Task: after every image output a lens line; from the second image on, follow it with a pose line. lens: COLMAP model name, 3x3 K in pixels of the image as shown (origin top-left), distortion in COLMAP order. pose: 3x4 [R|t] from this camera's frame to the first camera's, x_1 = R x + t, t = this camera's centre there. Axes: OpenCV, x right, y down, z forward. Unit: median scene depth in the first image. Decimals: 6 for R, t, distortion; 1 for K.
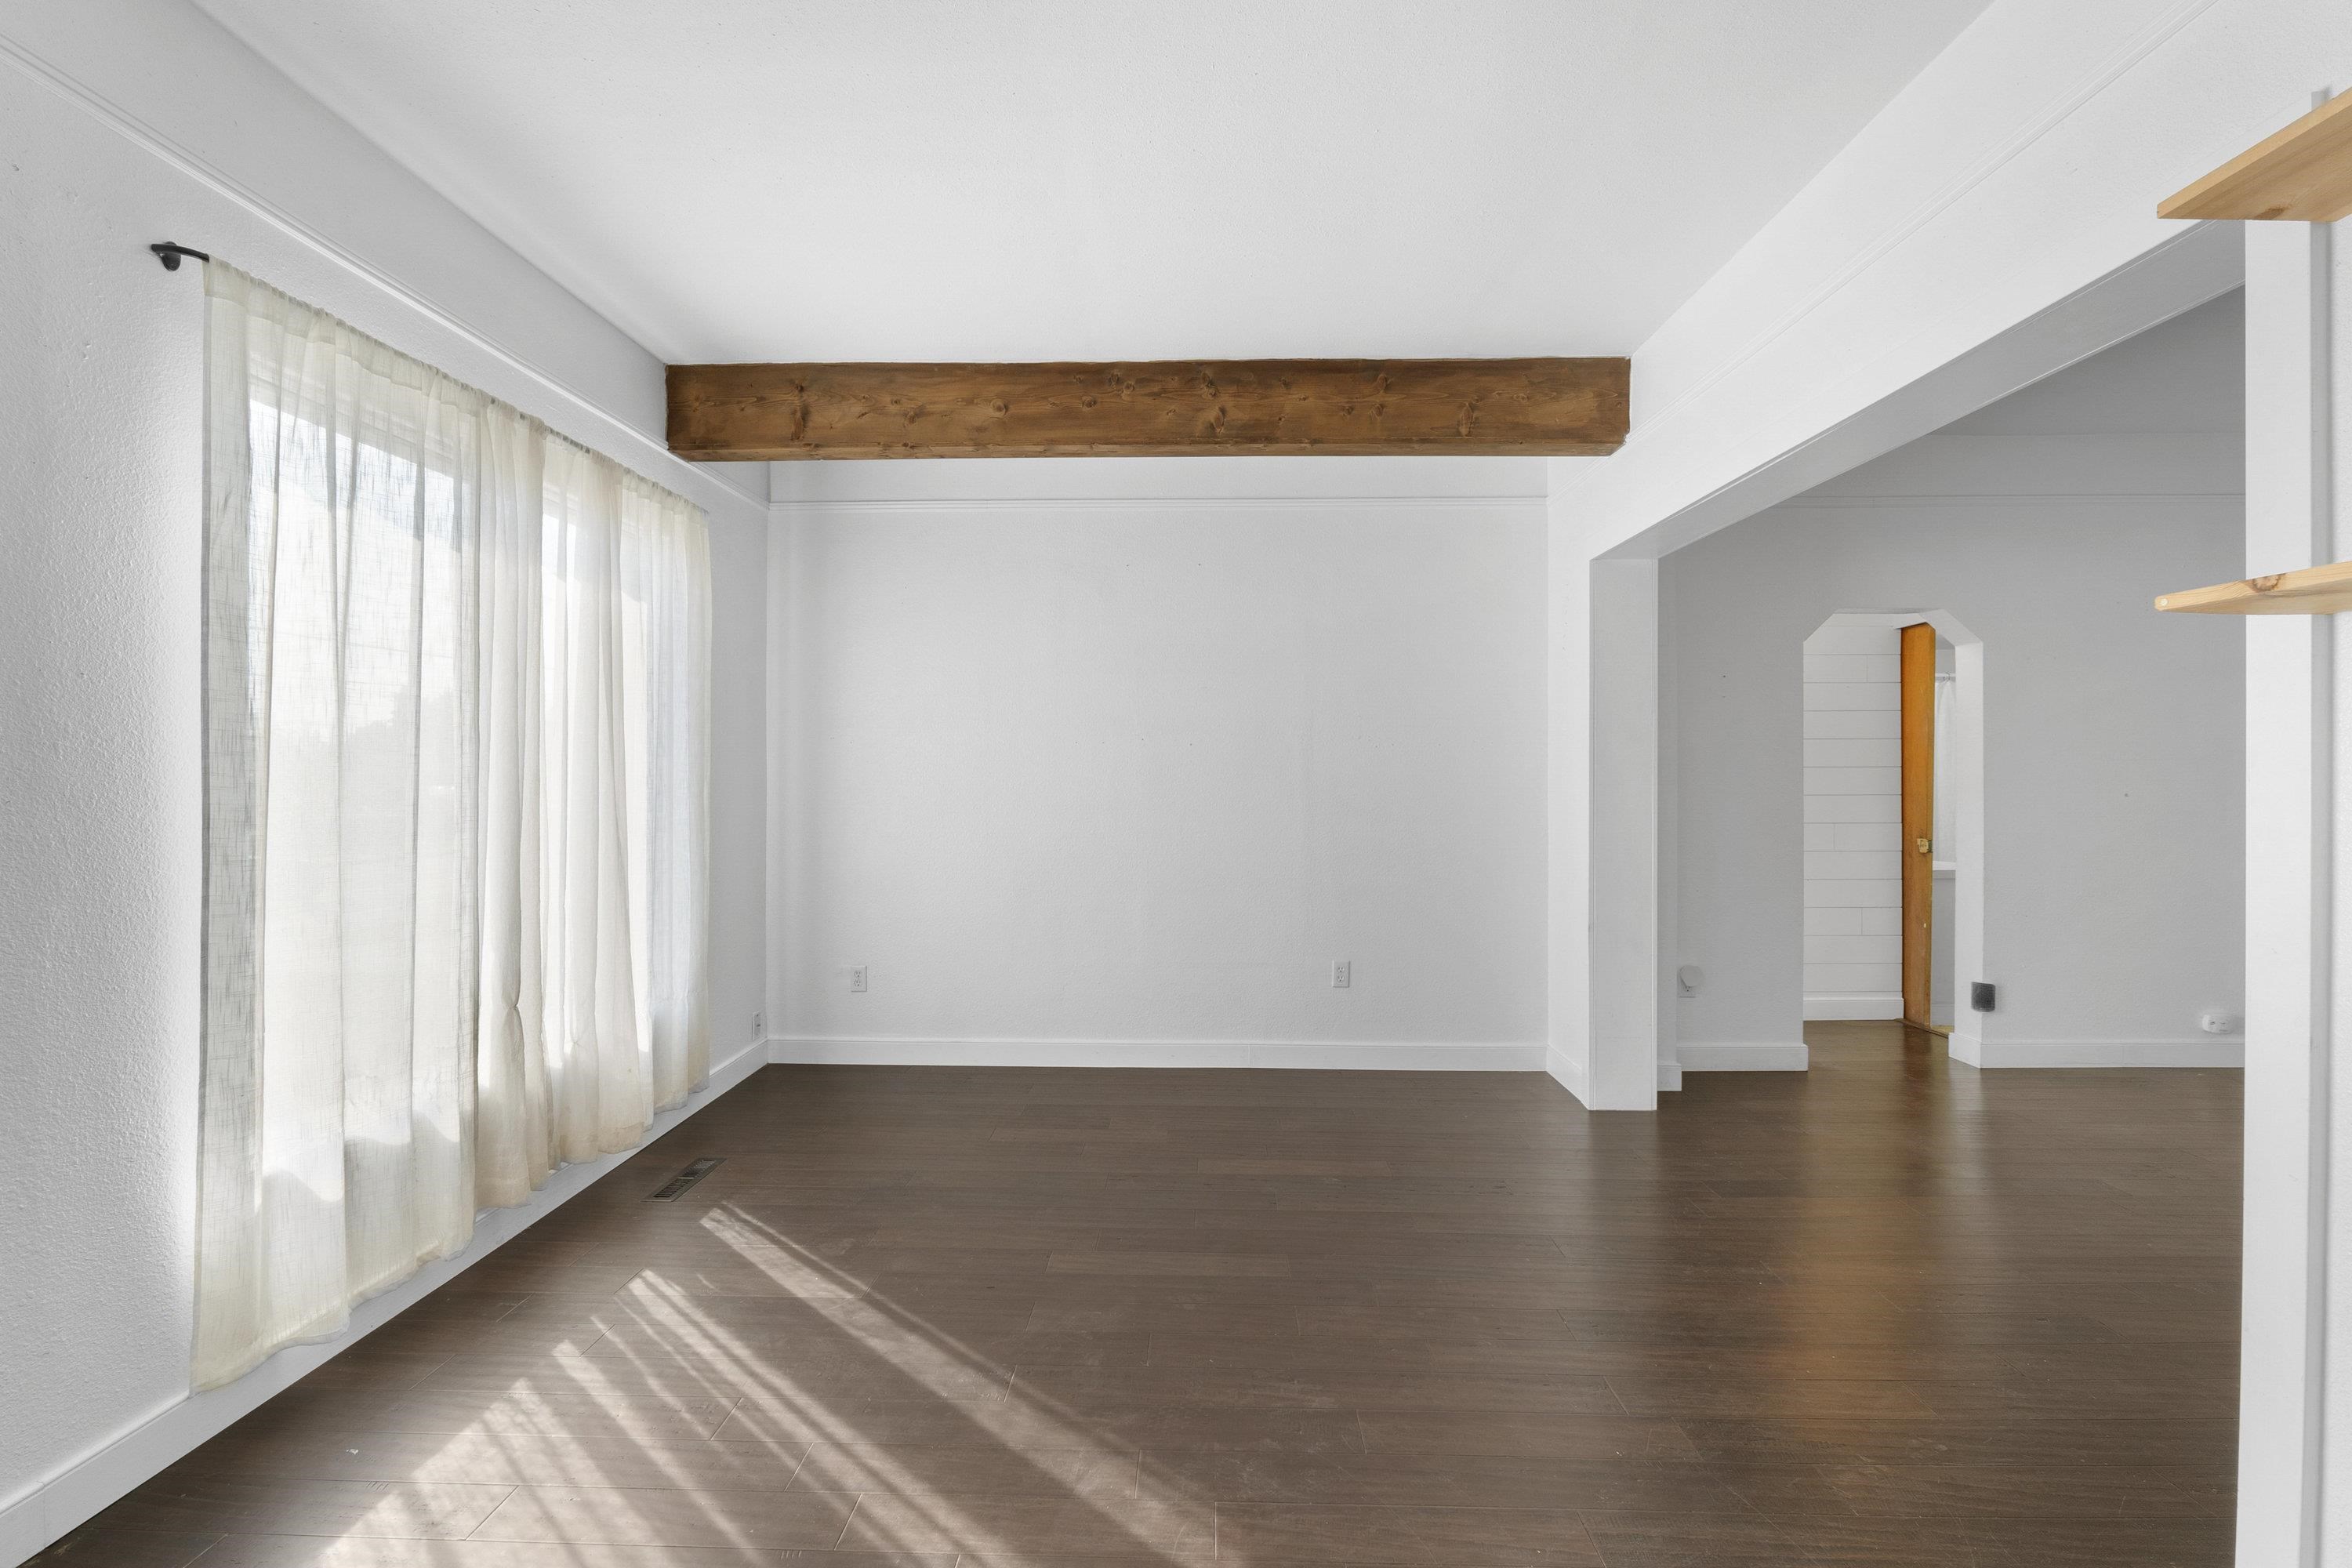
lens RADIAL K [[1010.7, 0, 1172.3], [0, 1010.7, 767.2], [0, 0, 1]] dist [-0.022510, 0.005193]
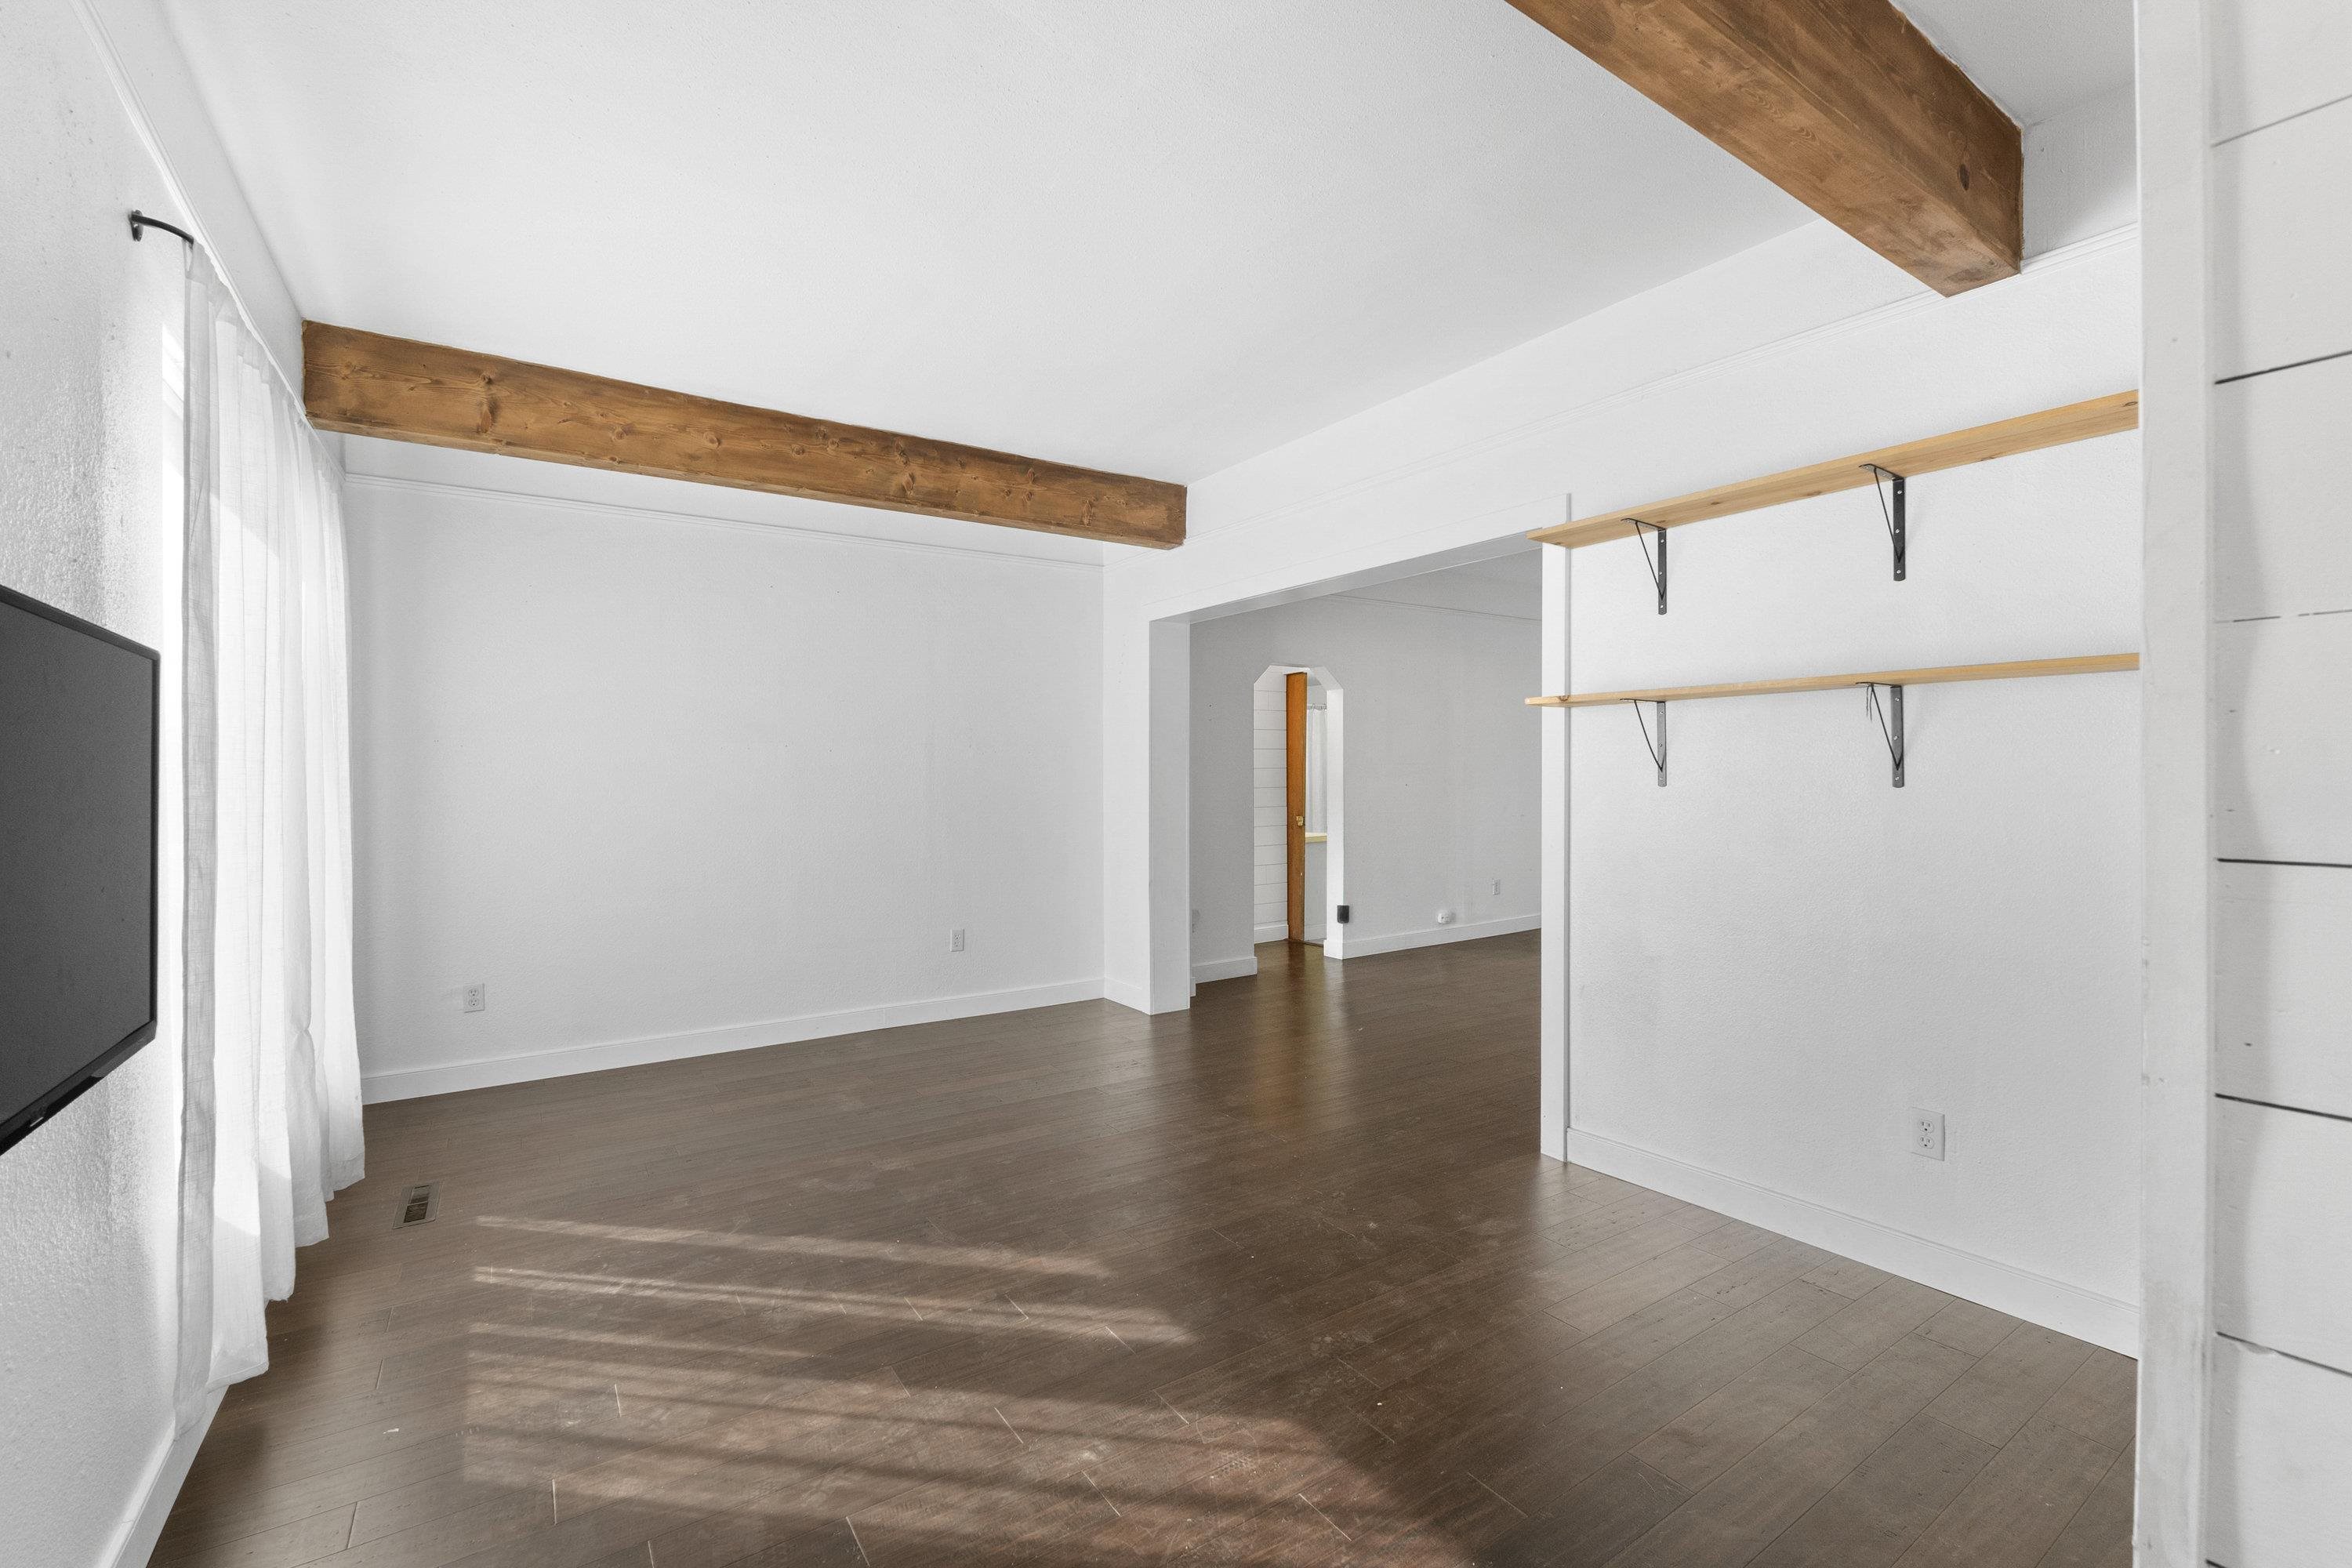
lens RADIAL K [[1010.7, 0, 1174.6], [0, 1010.7, 781.8], [0, 0, 1]] dist [-0.022510, 0.005193]
pose [[0.812584, -0.009454, 0.582767, -0.397107], [0.001921, 0.999906, 0.013543, -0.002715], [-0.582841, -0.009885, 0.812526, -0.169879]]
